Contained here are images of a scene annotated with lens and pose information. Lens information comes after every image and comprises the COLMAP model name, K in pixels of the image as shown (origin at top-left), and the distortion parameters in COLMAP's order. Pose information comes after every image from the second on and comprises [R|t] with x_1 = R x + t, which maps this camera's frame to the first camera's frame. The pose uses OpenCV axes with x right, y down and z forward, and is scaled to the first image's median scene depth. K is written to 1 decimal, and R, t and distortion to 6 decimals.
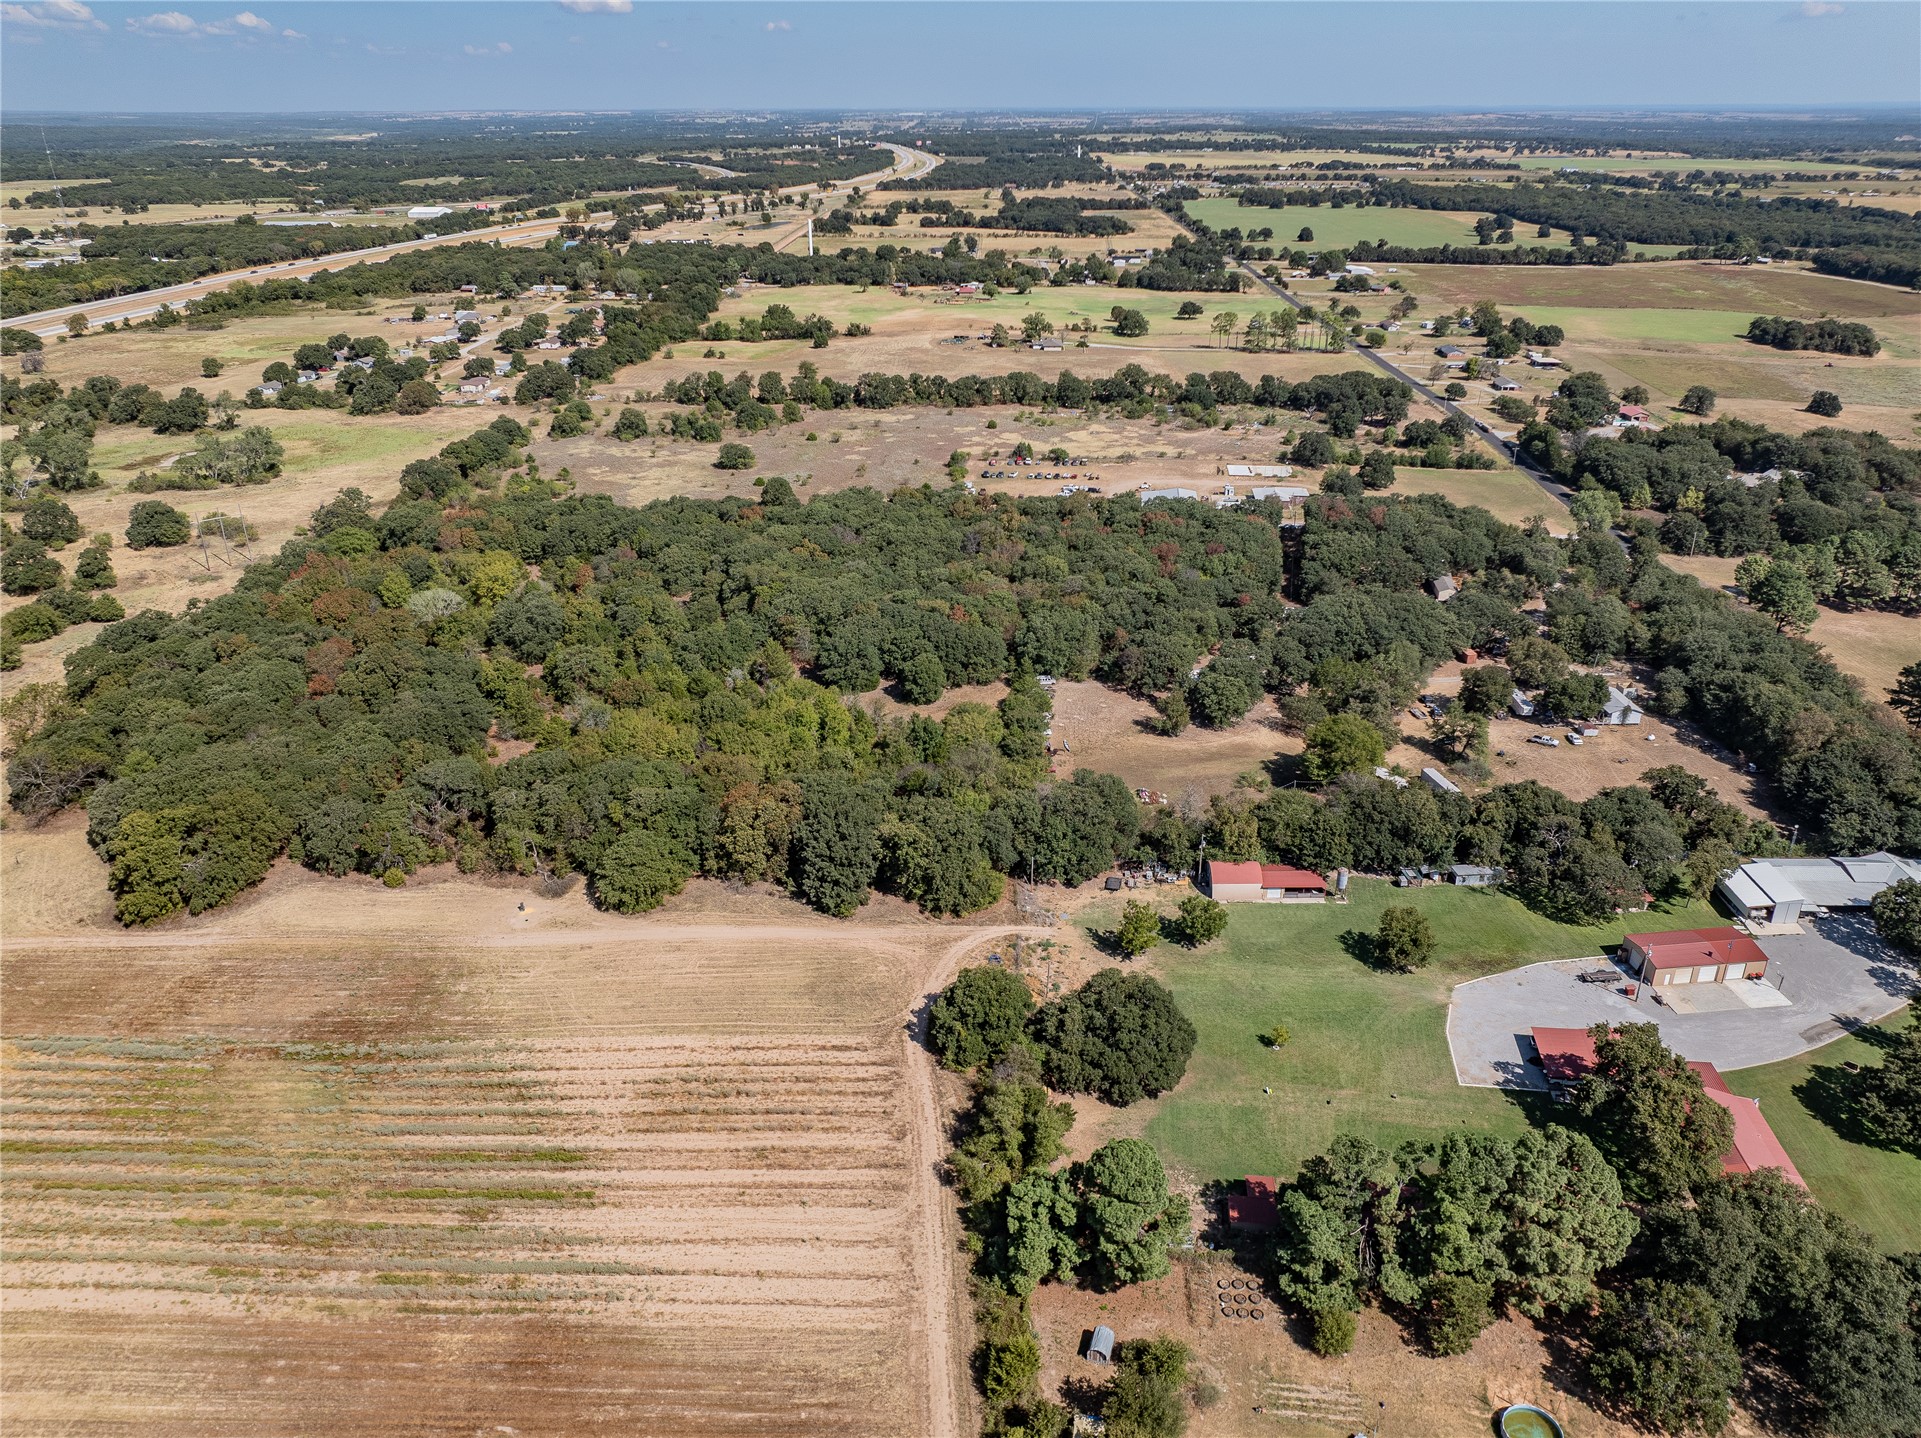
lens RADIAL K [[1345.2, 0, 960.5], [0, 1345.2, 719.0], [0, 0, 1]] dist [0.002635, 0.005650]
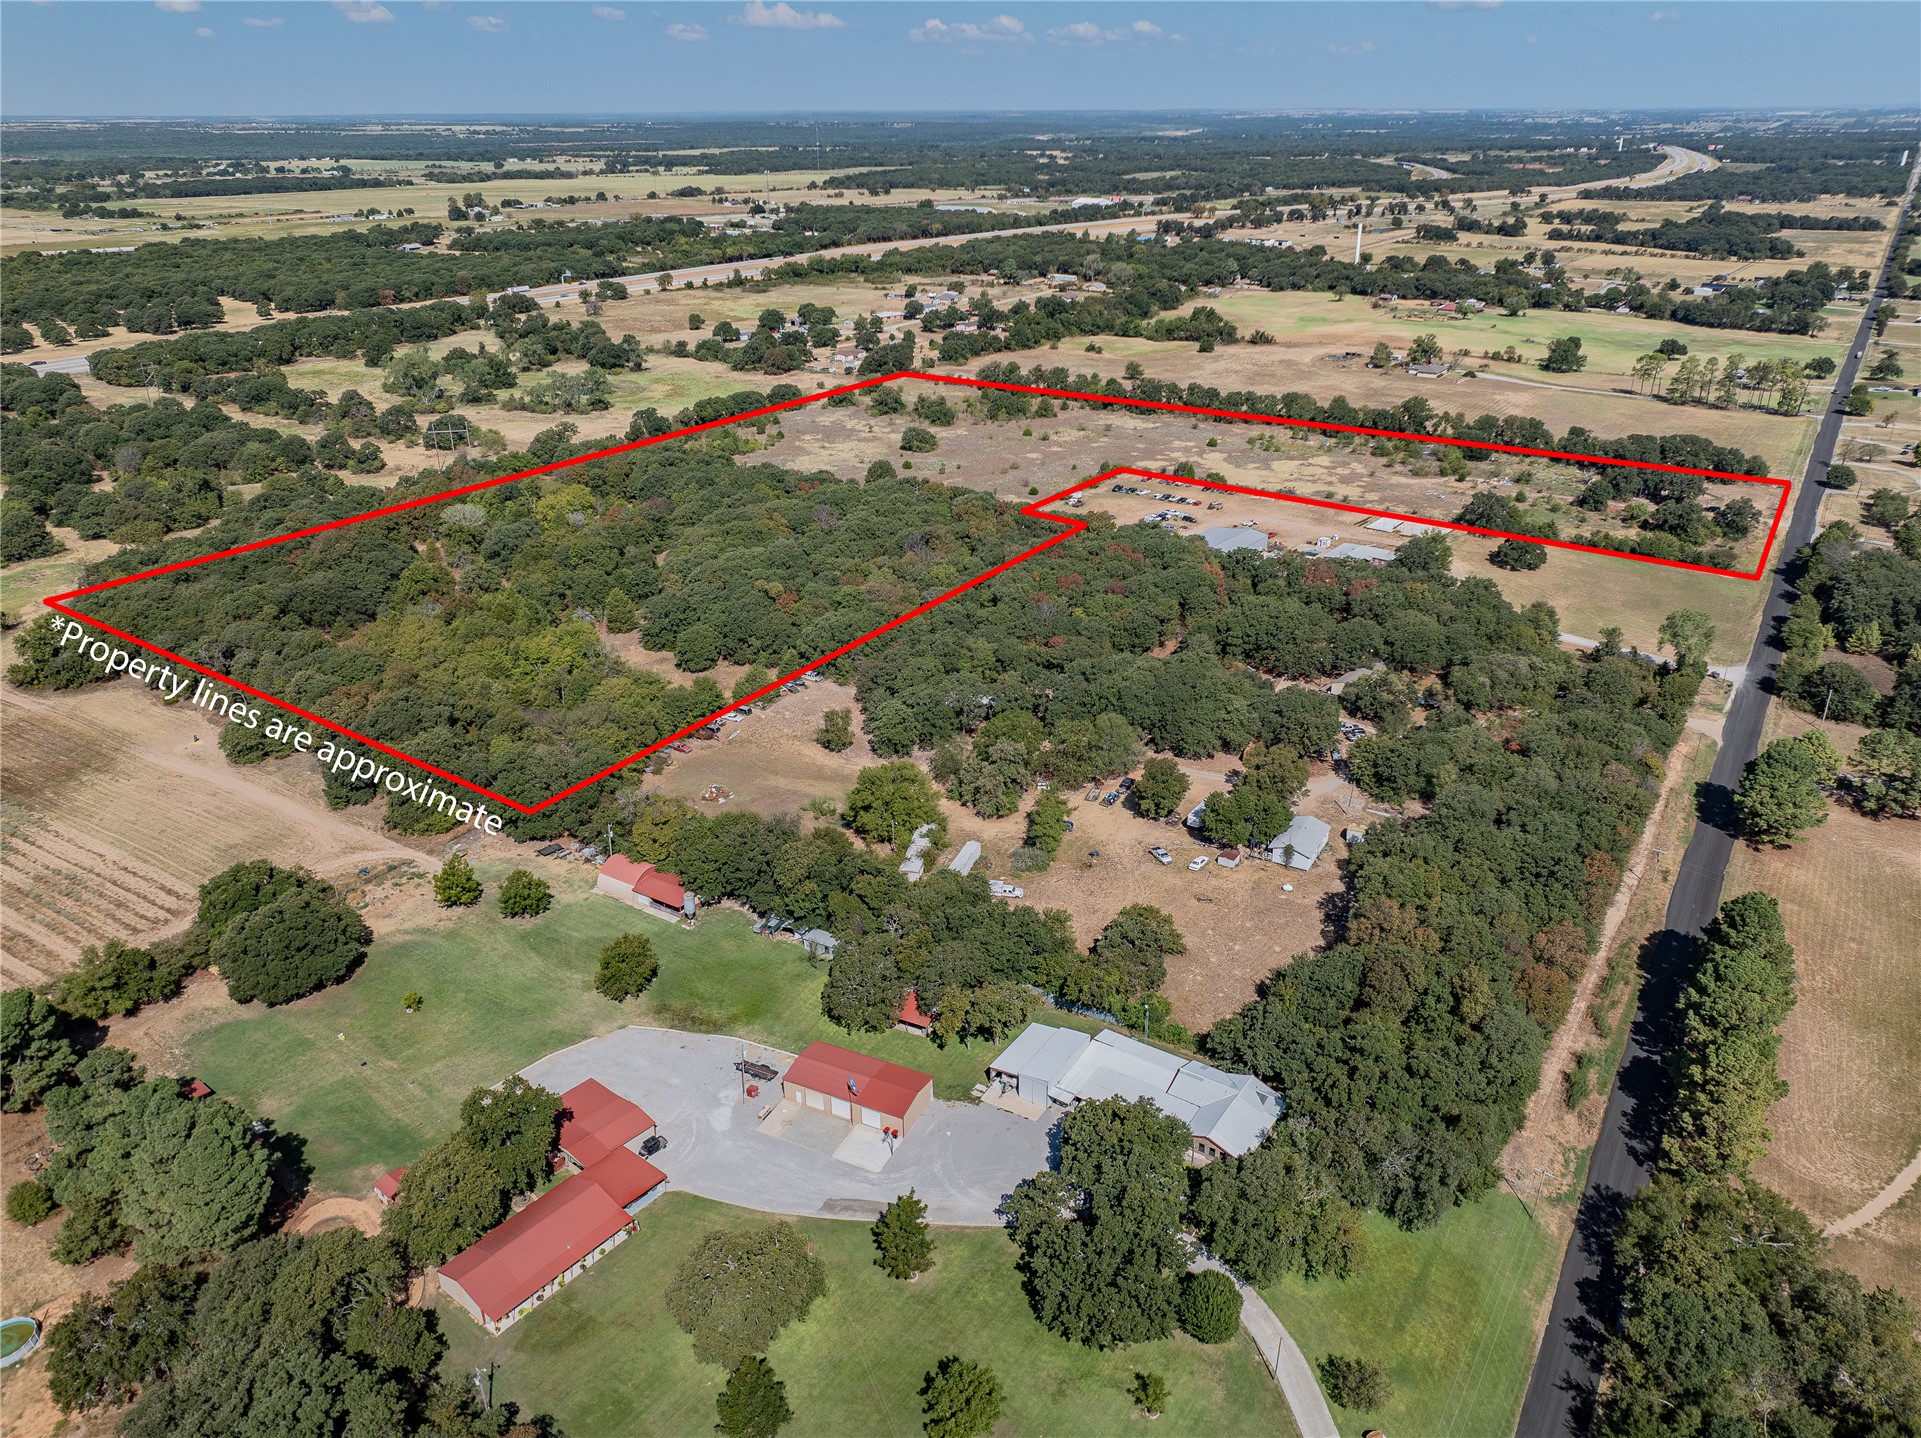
lens RADIAL K [[1350.2, 0, 968.9], [0, 1350.2, 721.4], [0, 0, 1]] dist [-0.004232, 0.003268]
pose [[0.856040, 0.217549, -0.468900, 0.207317], [-0.216652, 0.974604, 0.056646, -0.025646], [0.469315, 0.053096, 0.881433, 0.054925]]
